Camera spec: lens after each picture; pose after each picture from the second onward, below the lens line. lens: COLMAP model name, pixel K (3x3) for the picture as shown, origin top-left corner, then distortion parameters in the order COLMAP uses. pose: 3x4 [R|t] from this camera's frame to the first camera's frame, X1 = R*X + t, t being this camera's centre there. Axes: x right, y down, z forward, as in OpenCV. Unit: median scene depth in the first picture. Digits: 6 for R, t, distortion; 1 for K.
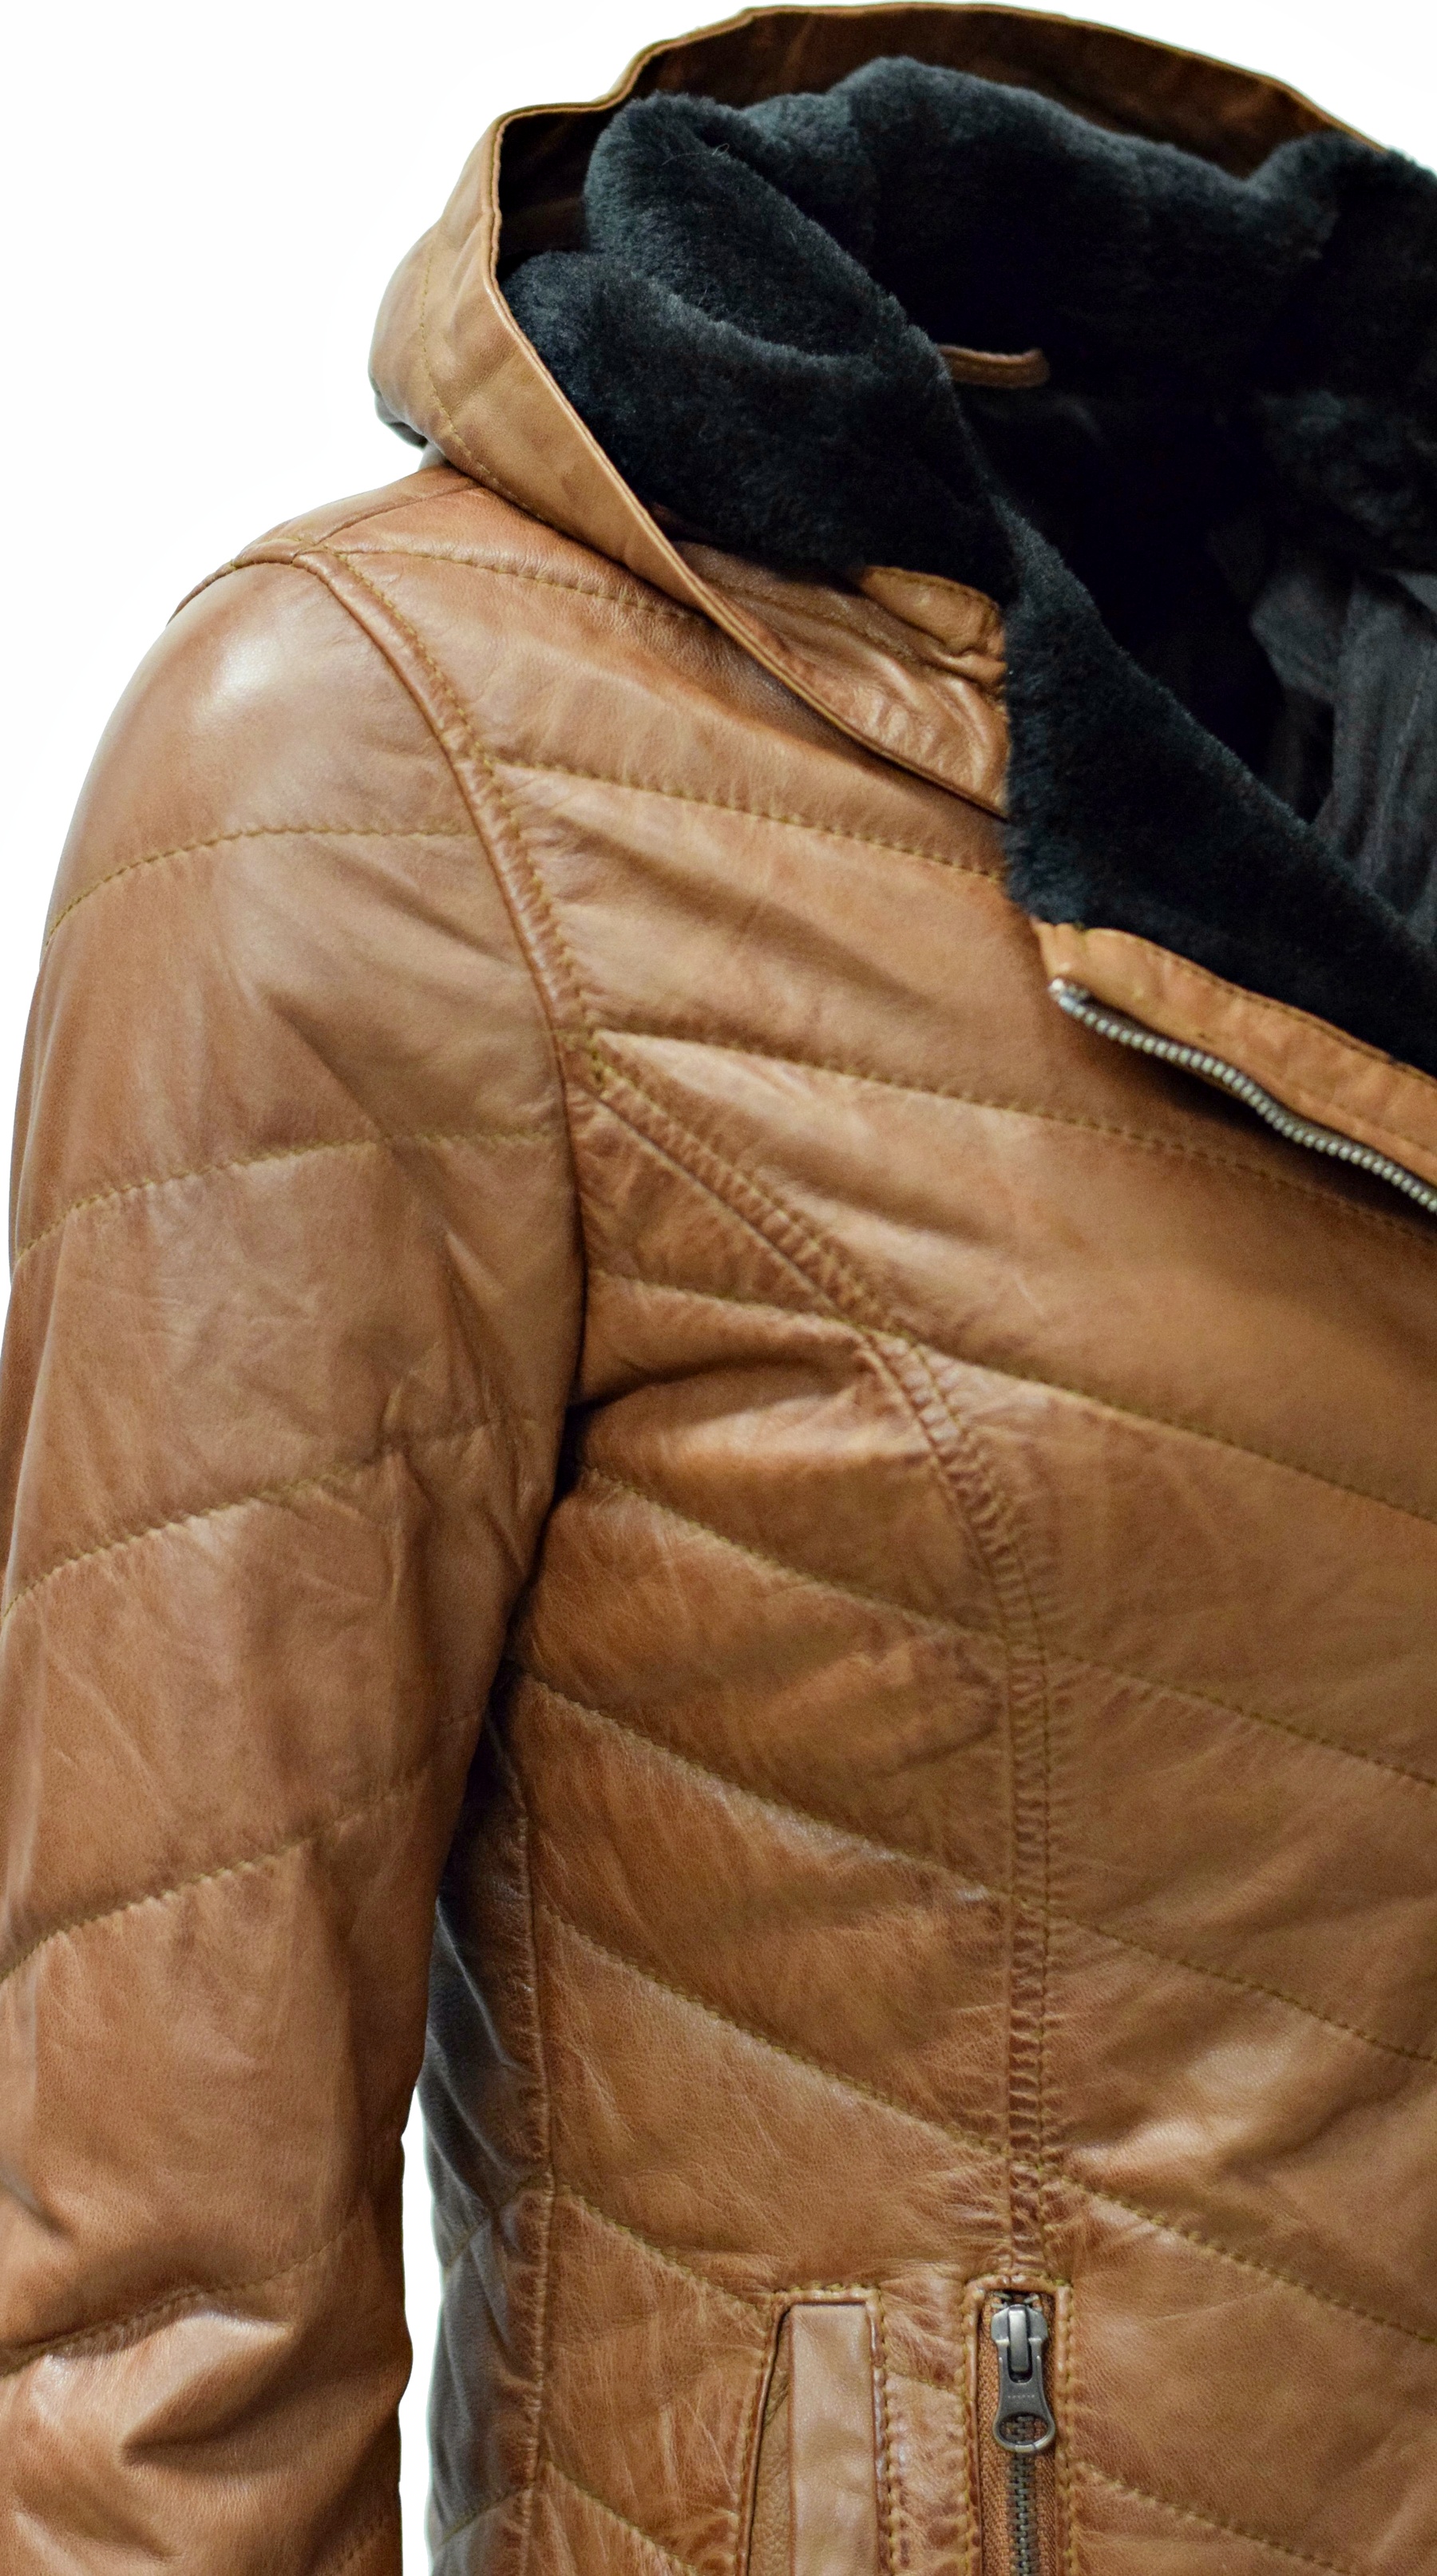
lens RADIAL K [[5313.0, 0, 710.8], [0, 5313.0, 1282.5], [0, 0, 1]] dist [-0.123749, 0.000000]
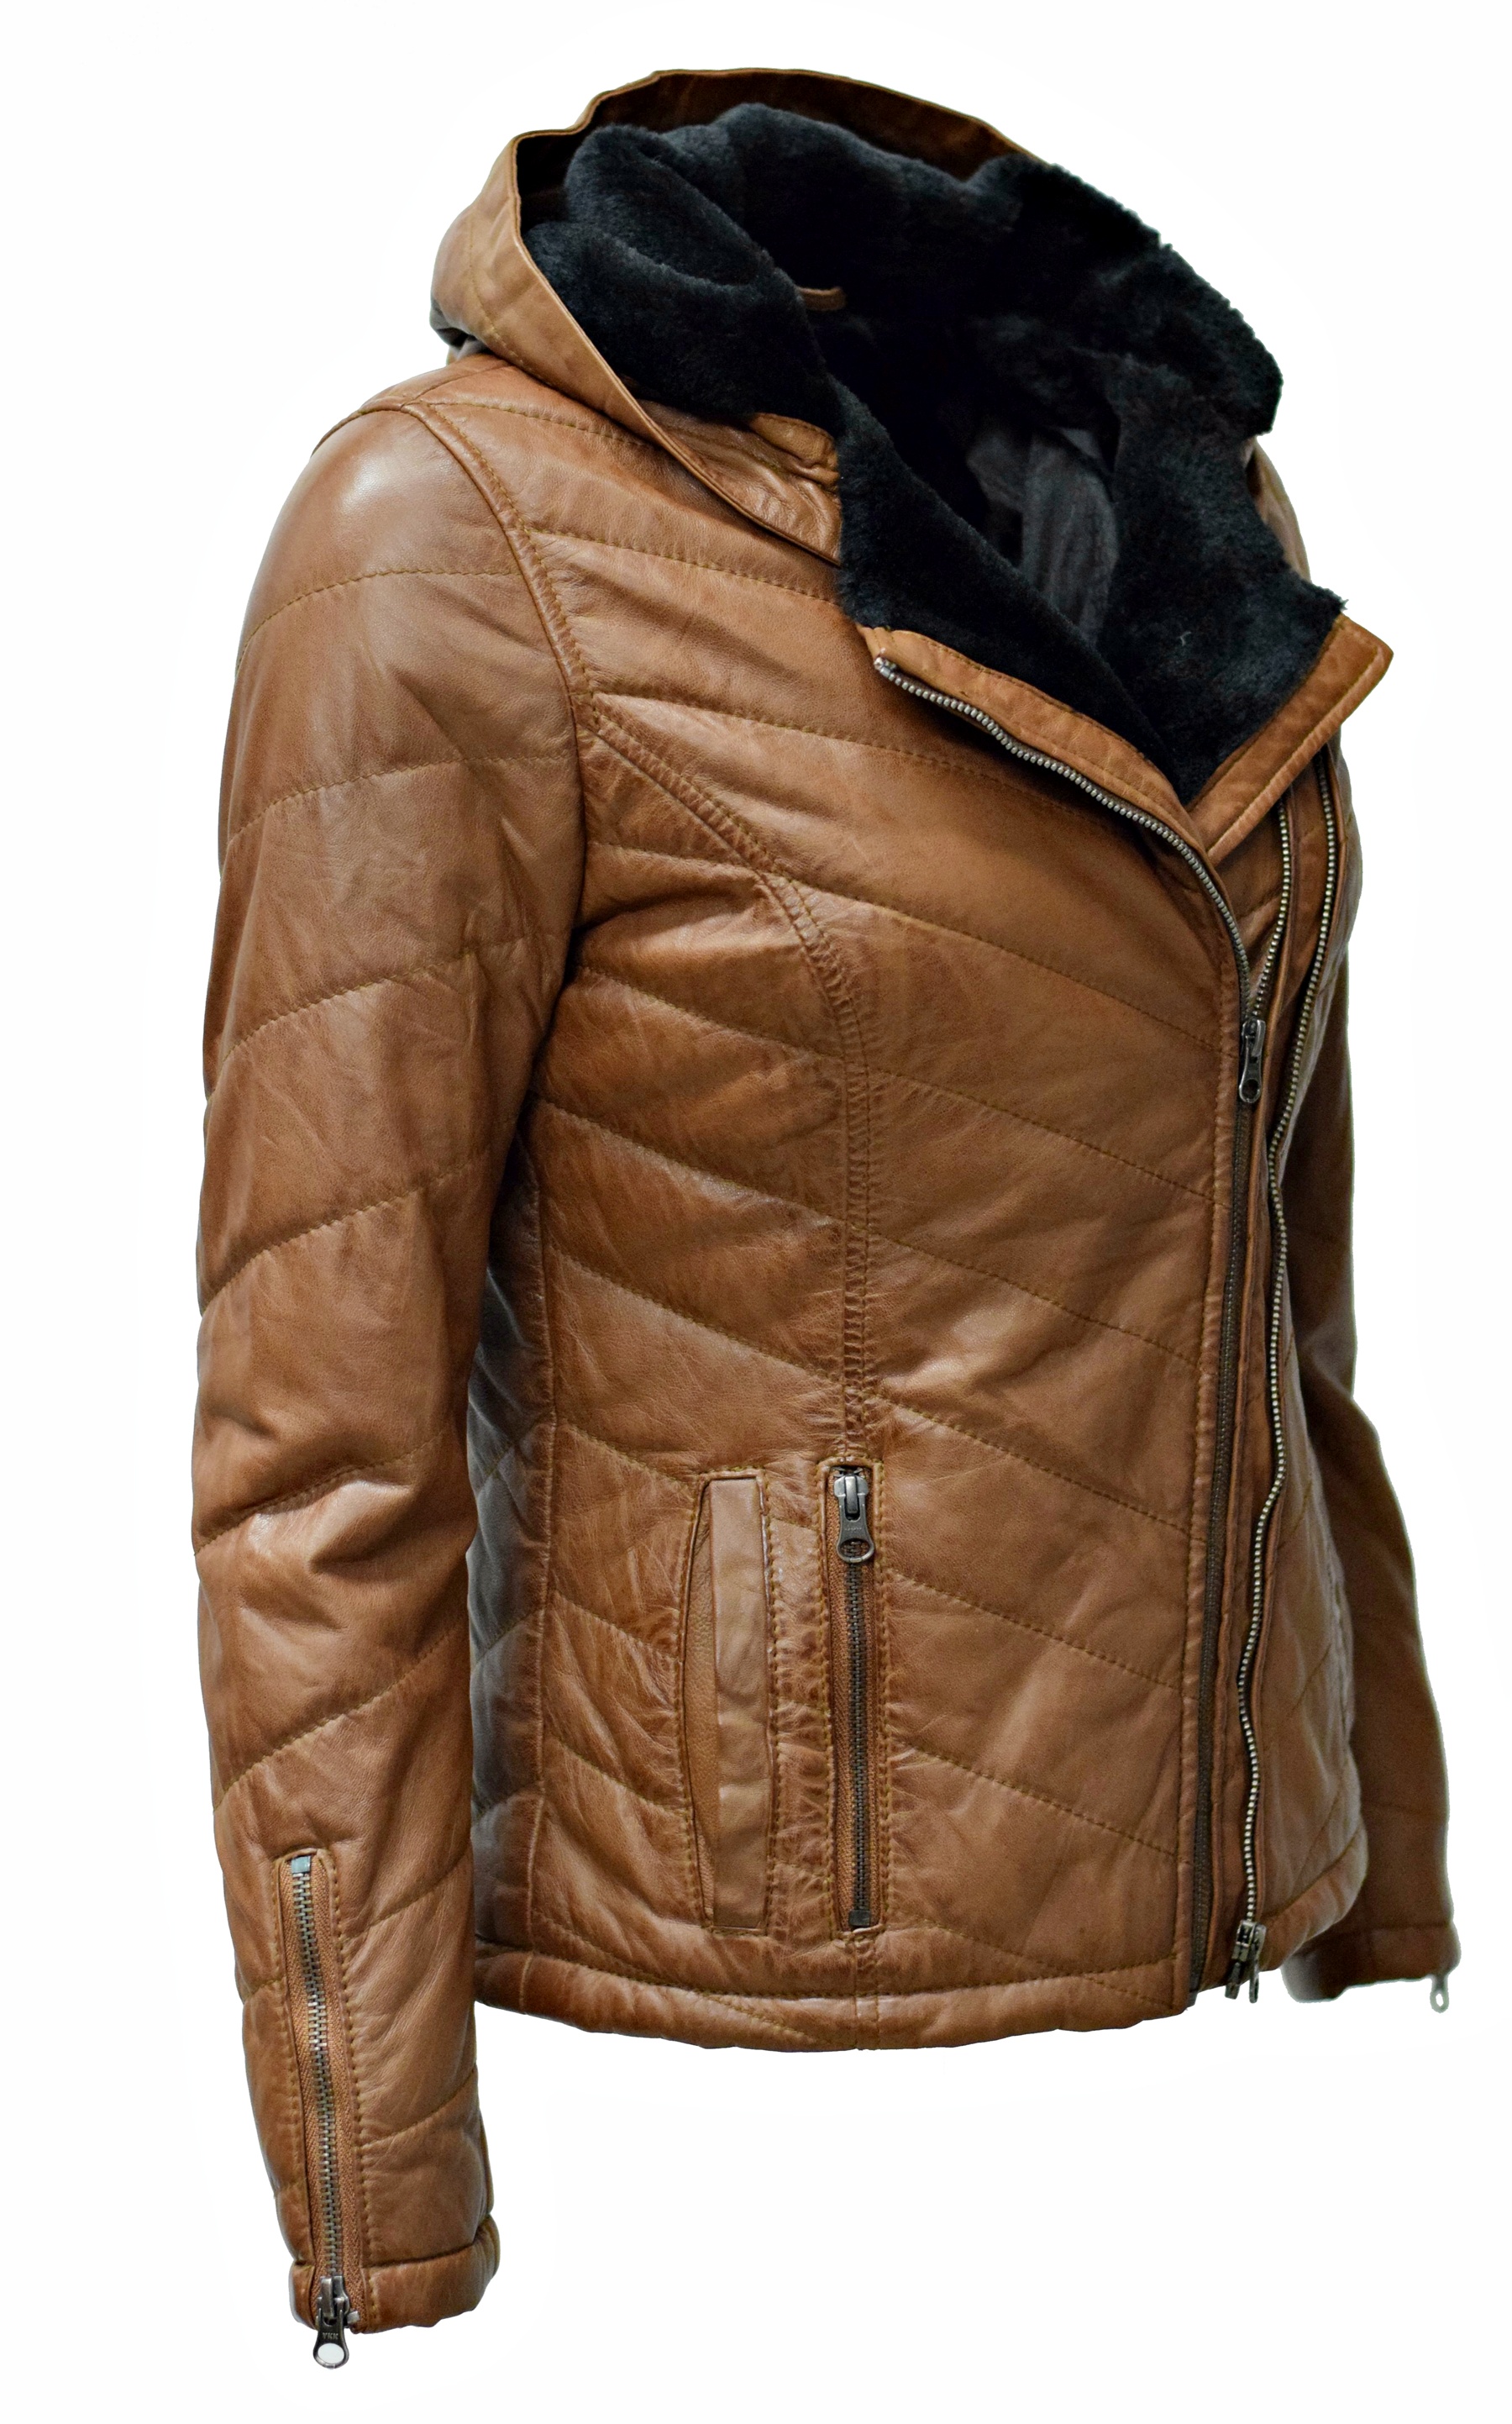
lens RADIAL K [[4257.2, 0, 761.8], [0, 4257.2, 1216.5], [0, 0, 1]] dist [-0.121369, 0.000000]
pose [[0.996233, -0.009513, 0.086194, -0.083535], [0.006946, 0.999525, 0.030032, 0.074344], [-0.086439, -0.029320, 0.995826, -0.317055]]
